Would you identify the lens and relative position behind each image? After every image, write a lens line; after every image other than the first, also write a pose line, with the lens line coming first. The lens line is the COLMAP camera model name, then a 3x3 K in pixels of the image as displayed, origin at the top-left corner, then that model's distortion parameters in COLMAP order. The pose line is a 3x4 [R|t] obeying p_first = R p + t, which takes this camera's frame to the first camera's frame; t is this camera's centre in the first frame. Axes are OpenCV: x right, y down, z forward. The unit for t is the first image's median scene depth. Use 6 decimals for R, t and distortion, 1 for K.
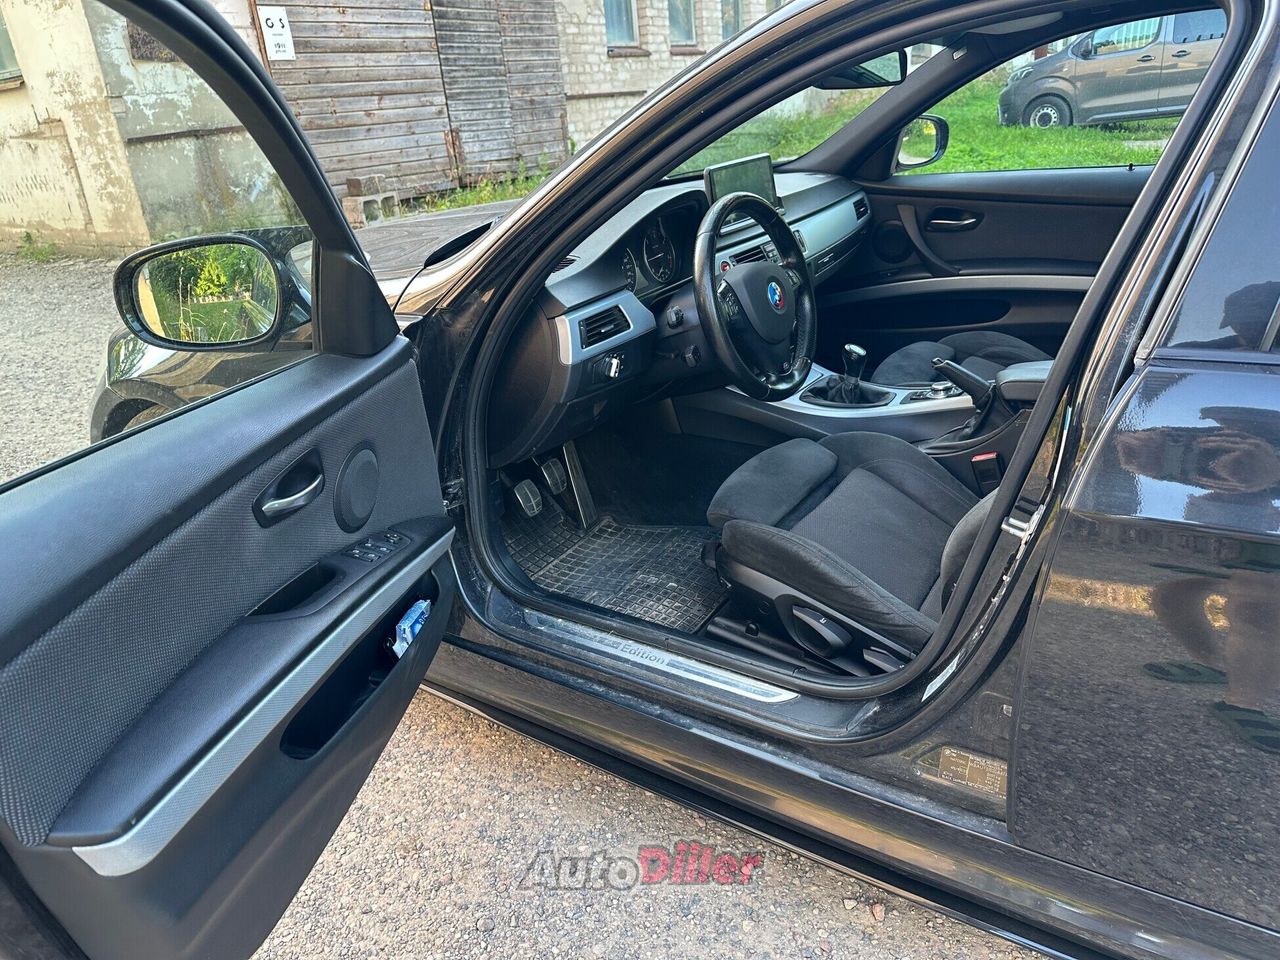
lens RADIAL K [[904.5, 0, 643.3], [0, 904.5, 482.7], [0, 0, 1]] dist [-0.004822, -0.002454]
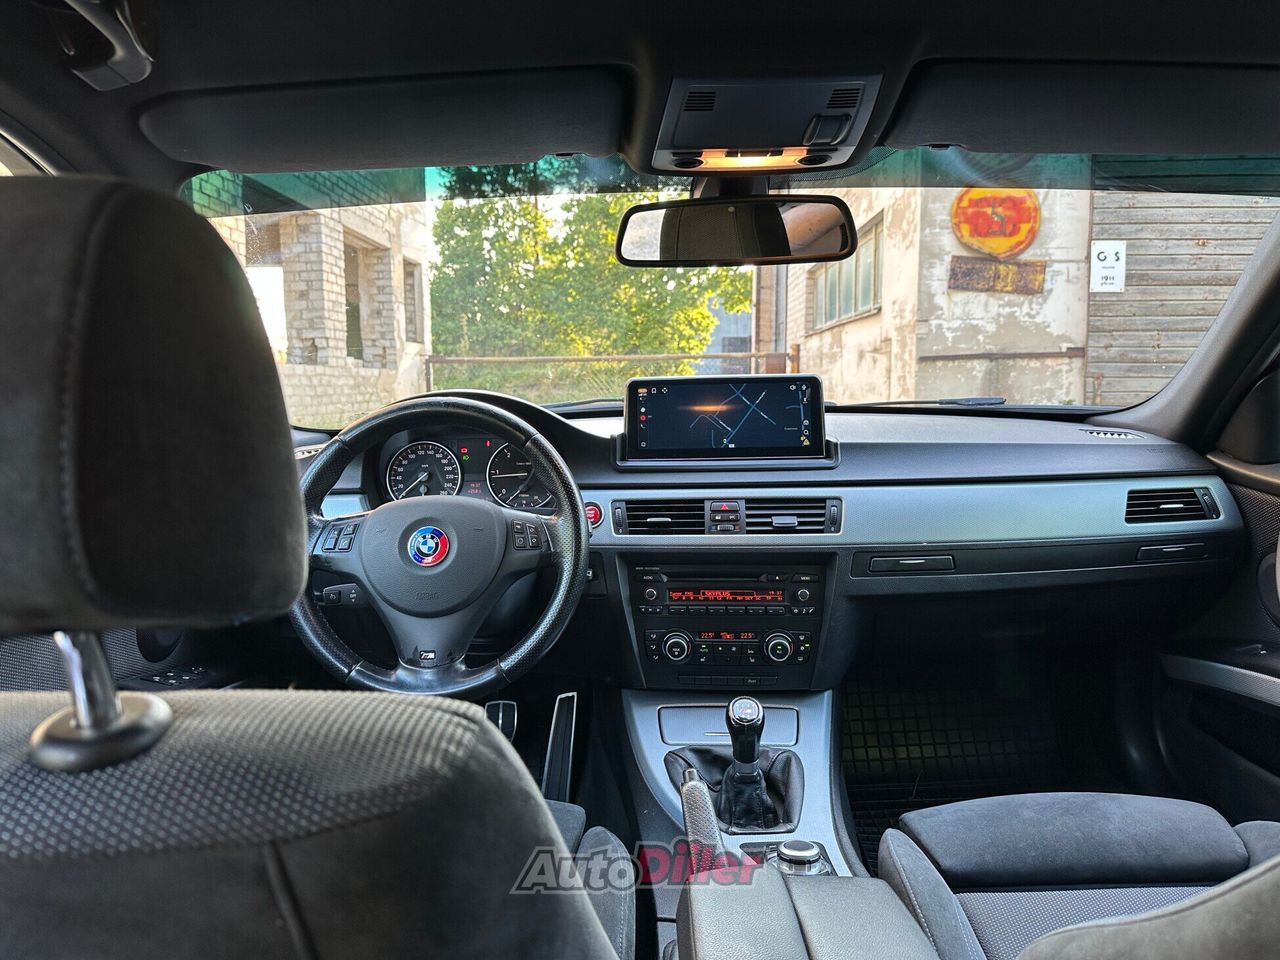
lens RADIAL K [[904.5, 0, 643.3], [0, 904.5, 482.7], [0, 0, 1]] dist [-0.004822, -0.002454]
pose [[0.538172, 0.171900, -0.825119, 0.157737], [-0.366536, 0.929292, -0.045465, -0.056951], [0.758961, 0.326904, 0.563127, 0.154336]]
